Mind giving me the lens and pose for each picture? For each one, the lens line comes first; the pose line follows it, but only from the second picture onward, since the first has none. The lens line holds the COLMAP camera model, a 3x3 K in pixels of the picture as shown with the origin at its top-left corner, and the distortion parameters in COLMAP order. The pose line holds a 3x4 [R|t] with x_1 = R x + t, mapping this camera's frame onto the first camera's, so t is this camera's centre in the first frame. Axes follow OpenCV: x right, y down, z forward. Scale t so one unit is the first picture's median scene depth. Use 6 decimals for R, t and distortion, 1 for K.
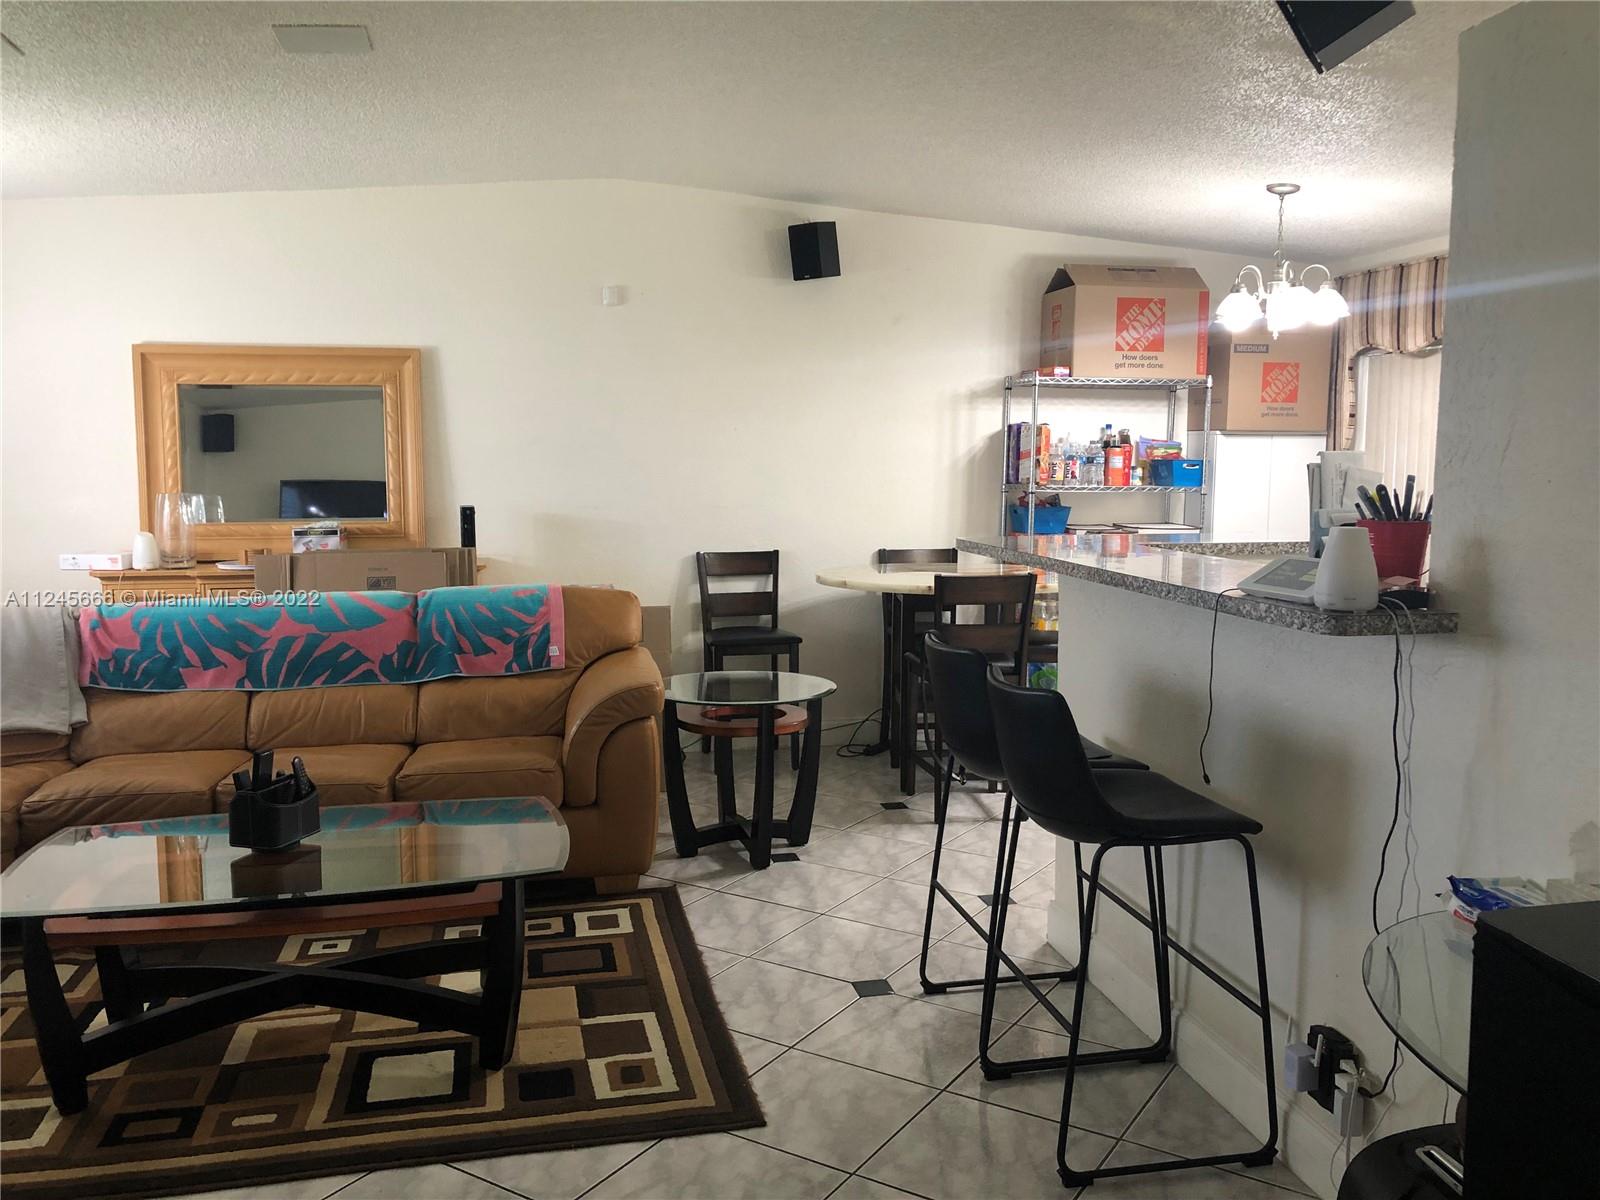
lens RADIAL K [[1297.3, 0, 801.8], [0, 1297.3, 596.6], [0, 0, 1]] dist [-0.000823, -0.005317]
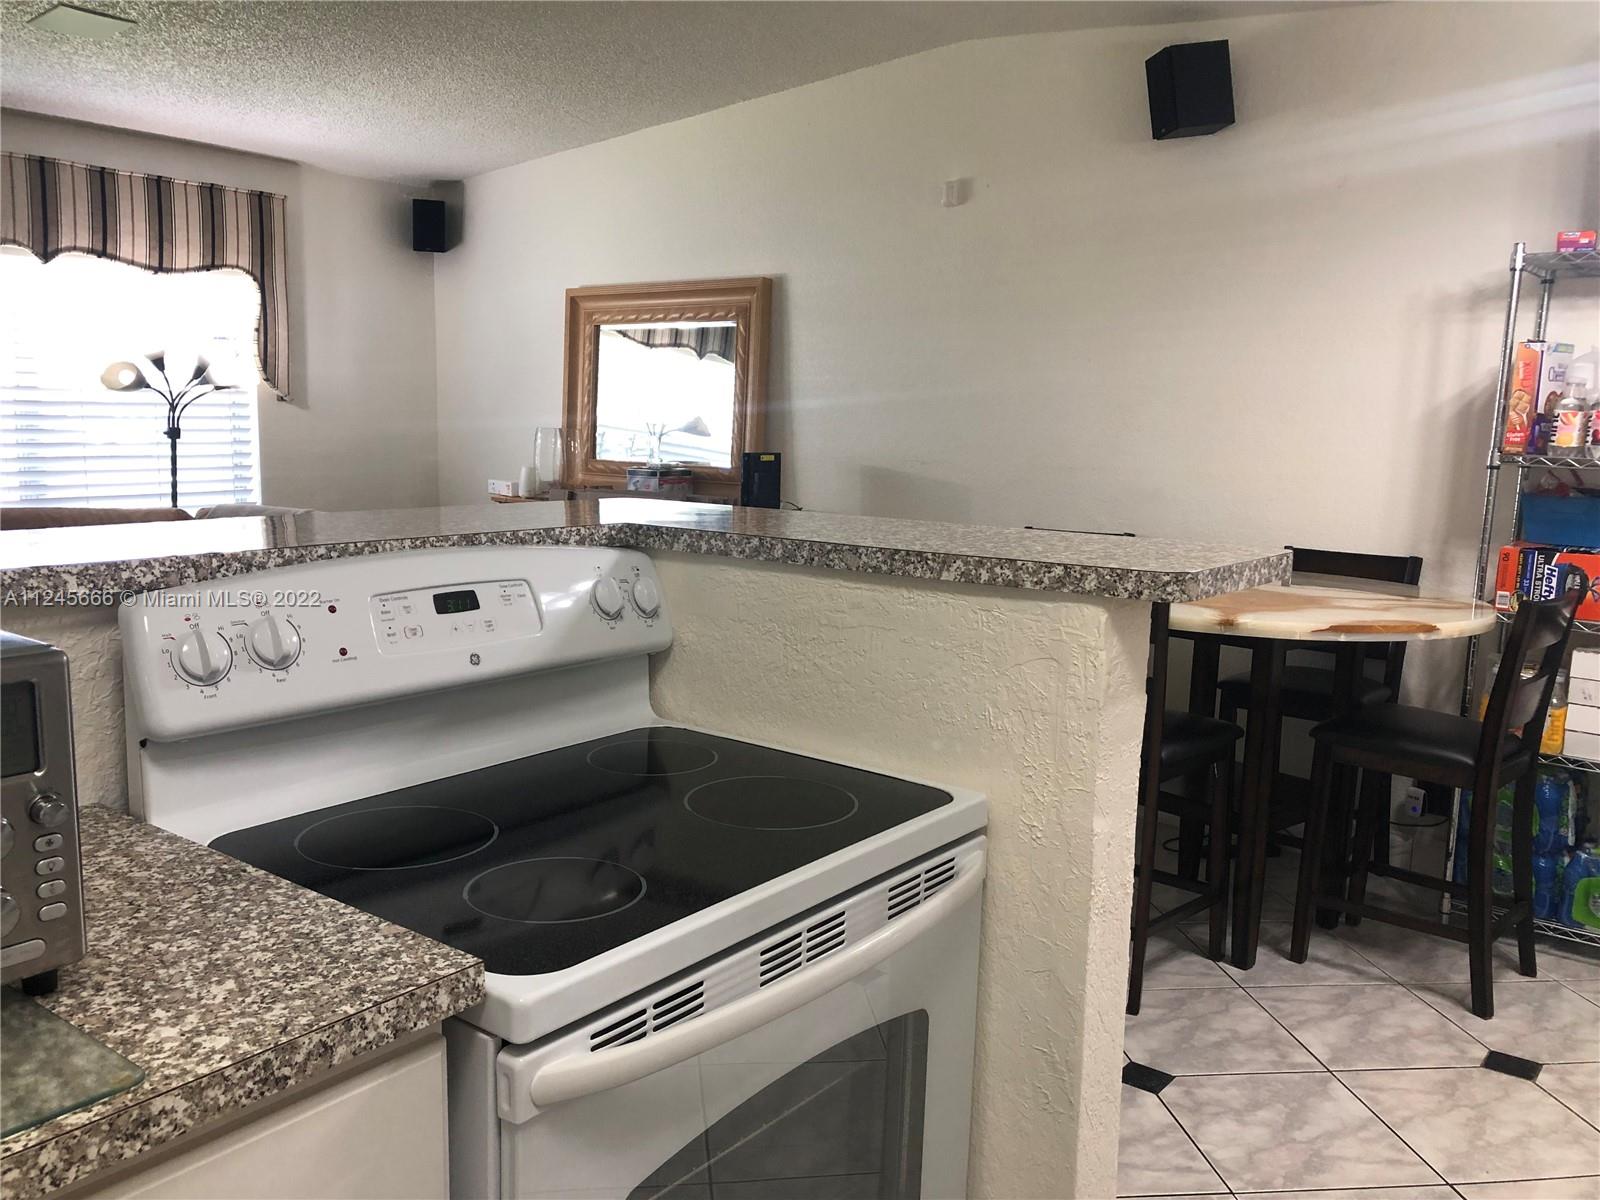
lens RADIAL K [[1297.3, 0, 798.7], [0, 1297.3, 602.7], [0, 0, 1]] dist [-0.000823, -0.005317]
pose [[0.634102, 0.123039, -0.763397, 0.419943], [-0.104669, 0.991831, 0.072915, -0.031782], [0.766132, 0.033669, 0.641800, 0.422792]]
